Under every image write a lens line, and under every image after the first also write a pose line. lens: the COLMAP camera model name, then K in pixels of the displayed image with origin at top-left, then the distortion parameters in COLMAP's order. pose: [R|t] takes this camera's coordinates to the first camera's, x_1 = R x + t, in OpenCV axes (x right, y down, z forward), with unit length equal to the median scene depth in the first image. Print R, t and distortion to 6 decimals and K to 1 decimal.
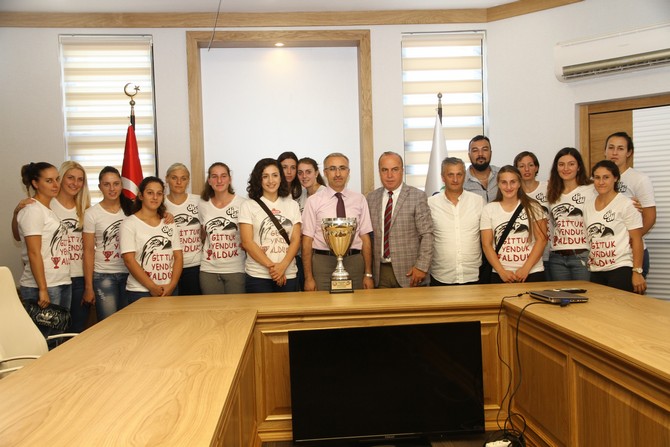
lens RADIAL K [[744.2, 0, 337.7], [0, 744.2, 218.7], [0, 0, 1]] dist [0.062093, 0.000000]
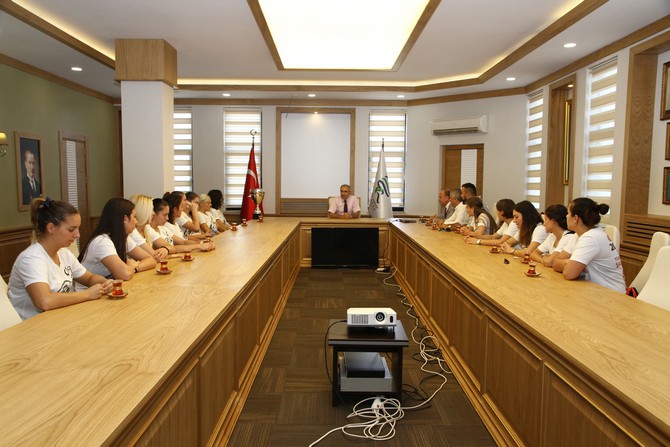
lens RADIAL K [[569.4, 0, 331.7], [0, 569.4, 227.4], [0, 0, 1]] dist [-0.097717, -0.001056]
pose [[0.997065, 0.047574, -0.059978, 0.094692], [-0.043860, 0.997126, 0.061782, 0.008006], [0.062745, -0.058970, 0.996286, -0.775898]]
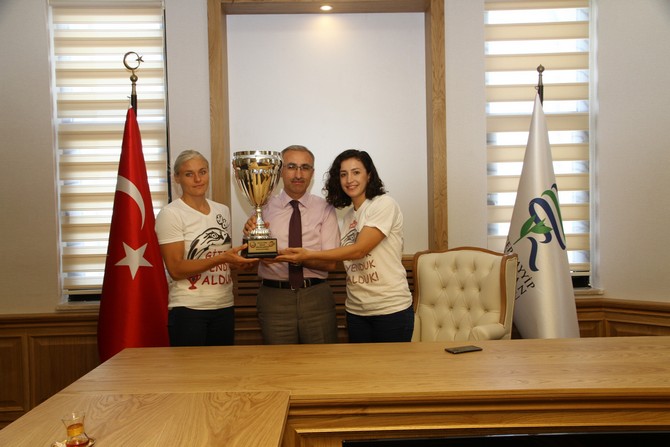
lens RADIAL K [[654.7, 0, 333.3], [0, 654.7, 221.4], [0, 0, 1]] dist [0.073286, 0.000000]
pose [[0.998259, 0.009056, -0.058276, -0.029411], [-0.008322, 0.999883, 0.012816, -0.019069], [0.058385, -0.012309, 0.998218, 0.319473]]
